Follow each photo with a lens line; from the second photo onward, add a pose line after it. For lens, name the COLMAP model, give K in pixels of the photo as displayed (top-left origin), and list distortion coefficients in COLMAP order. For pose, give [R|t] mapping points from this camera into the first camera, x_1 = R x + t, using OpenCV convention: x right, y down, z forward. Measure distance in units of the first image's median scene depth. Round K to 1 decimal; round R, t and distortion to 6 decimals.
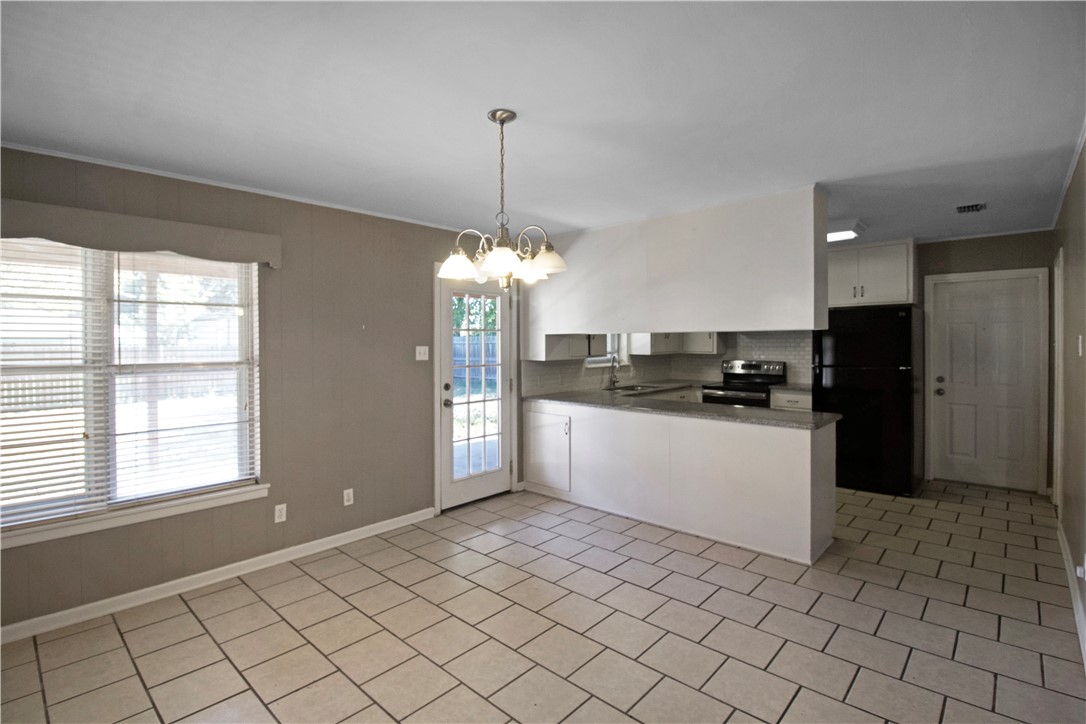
lens RADIAL K [[525.9, 0, 538.1], [0, 525.9, 352.7], [0, 0, 1]] dist [0.003547, -0.012635]
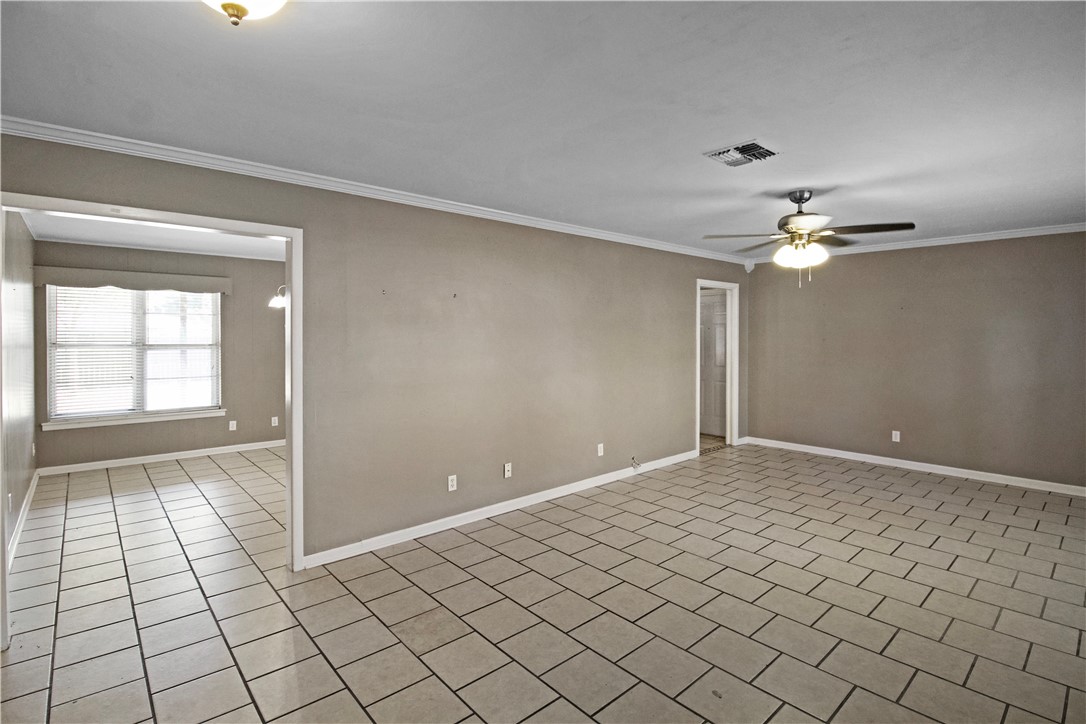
lens RADIAL K [[520.8, 0, 551.5], [0, 520.8, 356.4], [0, 0, 1]] dist [0.000152, -0.014968]
pose [[0.995886, 0.016055, -0.089186, 0.804899], [-0.014140, 0.999657, 0.022053, 0.001487], [0.089509, -0.020701, 0.995771, -0.741560]]
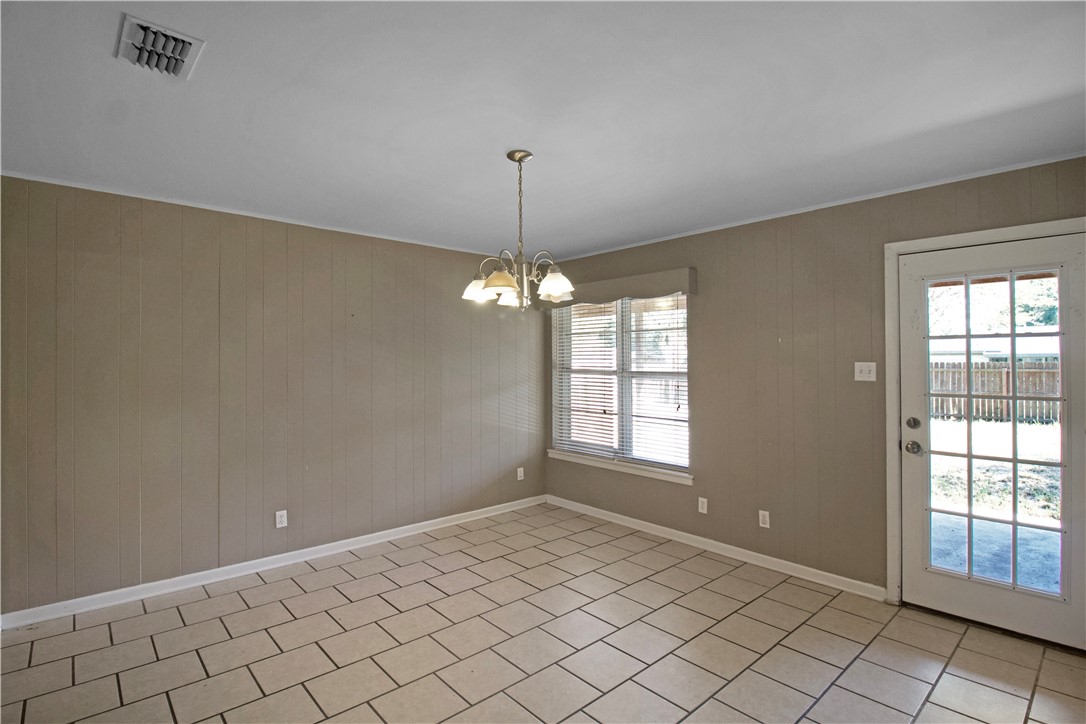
lens RADIAL K [[511.3, 0, 545.7], [0, 511.3, 357.7], [0, 0, 1]] dist [0.001099, -0.012791]
pose [[-0.079544, -0.001974, -0.996829, 0.655794], [-0.020292, 0.999794, -0.000360, -0.011047], [0.996625, 0.020199, -0.079568, 0.738798]]
